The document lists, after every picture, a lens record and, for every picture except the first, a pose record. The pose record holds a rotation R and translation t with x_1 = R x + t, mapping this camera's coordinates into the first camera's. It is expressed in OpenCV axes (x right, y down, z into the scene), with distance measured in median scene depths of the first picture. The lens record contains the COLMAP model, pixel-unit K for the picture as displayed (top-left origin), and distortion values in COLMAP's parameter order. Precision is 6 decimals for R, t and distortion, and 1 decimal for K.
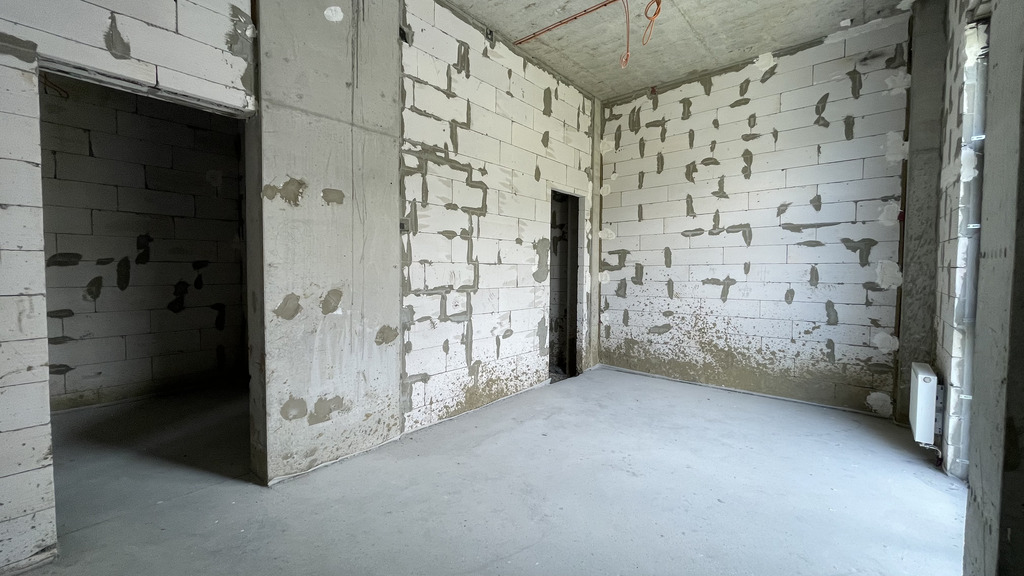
lens RADIAL K [[413.6, 0, 513.7], [0, 413.6, 286.4], [0, 0, 1]] dist [-0.000619, -0.001434]
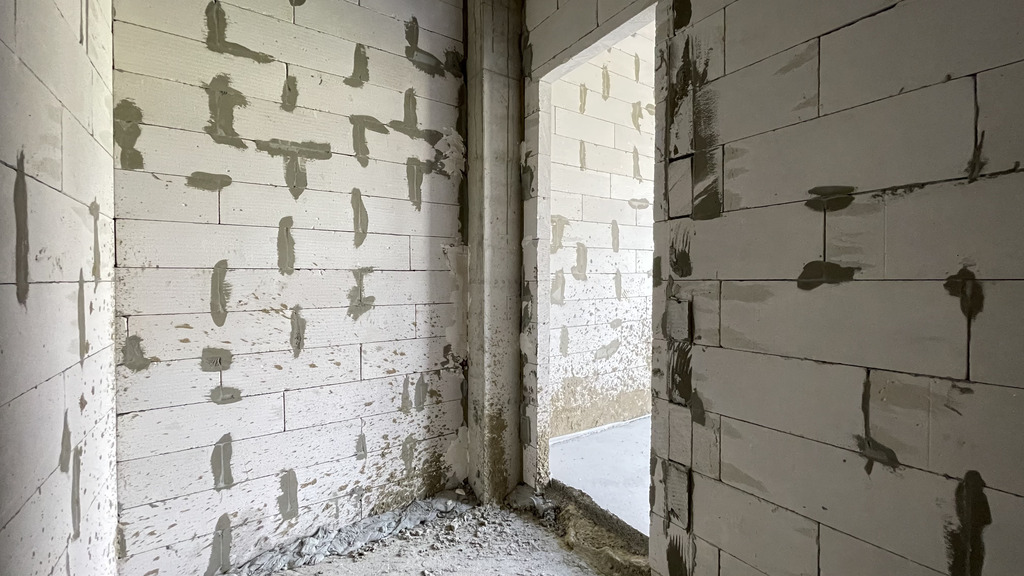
lens RADIAL K [[413.6, 0, 511.8], [0, 413.6, 287.1], [0, 0, 1]] dist [-0.000619, -0.001434]
pose [[0.267497, -0.023116, 0.963282, -0.283870], [0.039920, 0.999120, 0.012891, -0.005791], [-0.962732, 0.035006, 0.268184, 0.959562]]
